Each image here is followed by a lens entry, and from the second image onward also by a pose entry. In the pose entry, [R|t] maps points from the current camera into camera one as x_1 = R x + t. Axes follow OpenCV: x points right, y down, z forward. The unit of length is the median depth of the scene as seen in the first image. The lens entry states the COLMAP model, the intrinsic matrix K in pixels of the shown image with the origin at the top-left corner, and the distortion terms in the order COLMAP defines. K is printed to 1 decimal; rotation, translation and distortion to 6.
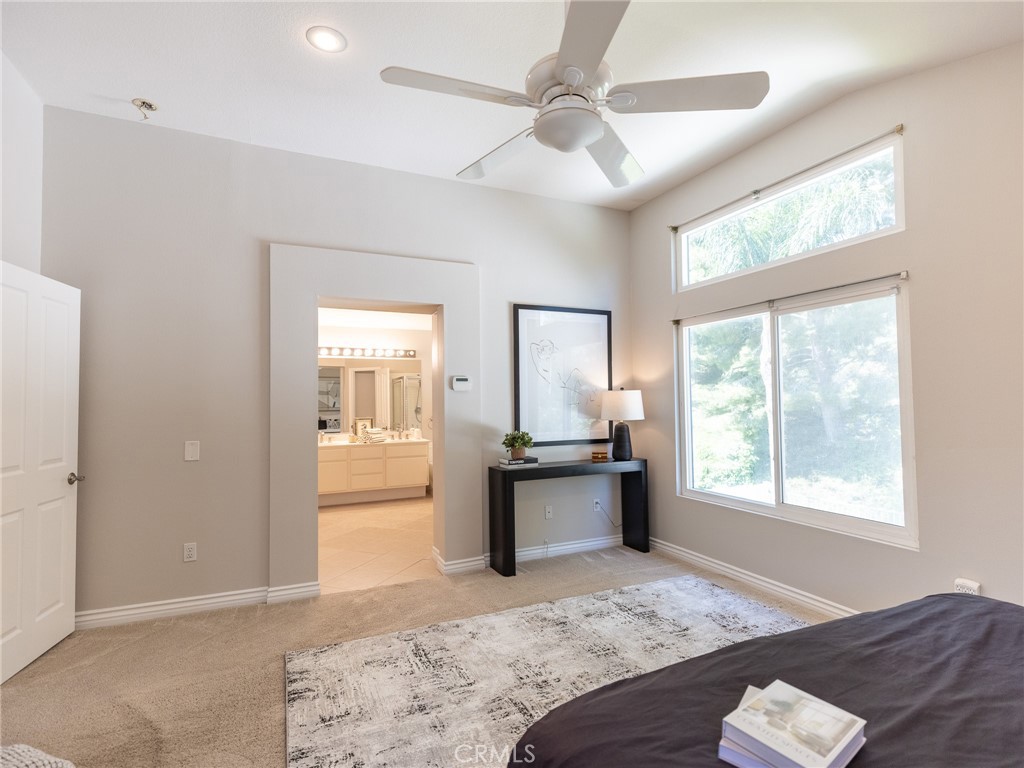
lens RADIAL K [[526.8, 0, 512.0], [0, 526.8, 384.0], [0, 0, 1]] dist [0.001729, 0.000006]
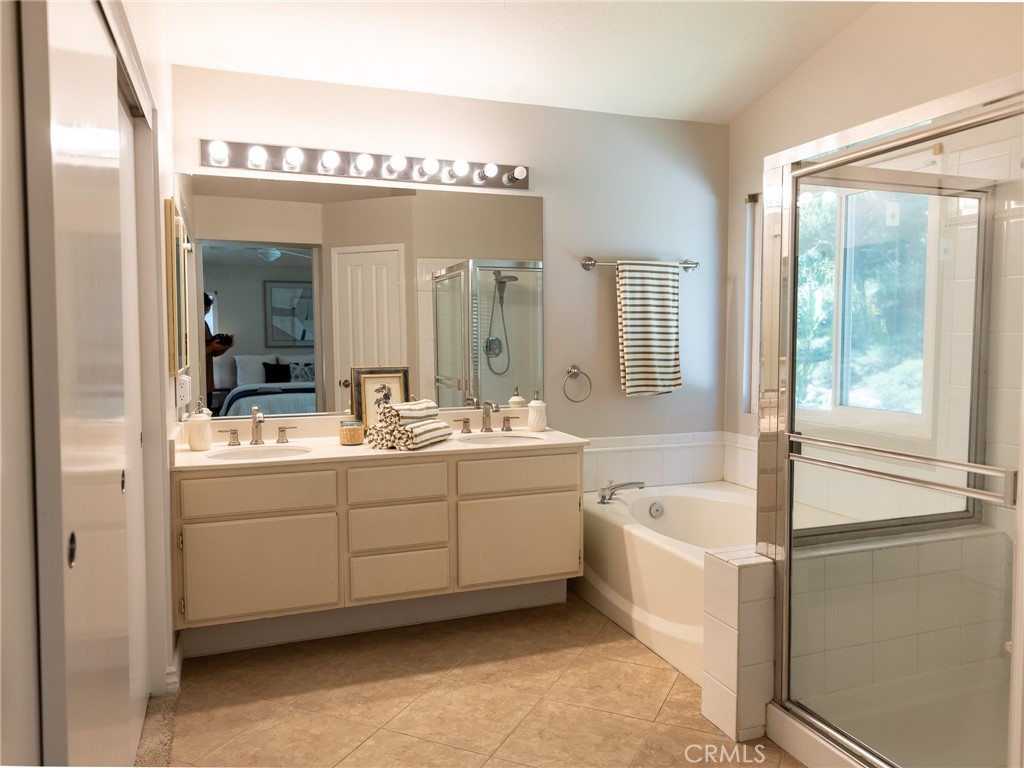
lens RADIAL K [[750.9, 0, 512.0], [0, 750.9, 384.0], [0, 0, 1]] dist [-0.001470, -0.000216]
pose [[0.998179, 0.010057, -0.059482, -0.171282], [-0.004222, 0.995234, 0.097419, 0.027859], [0.060178, -0.096991, 0.993464, 0.534111]]
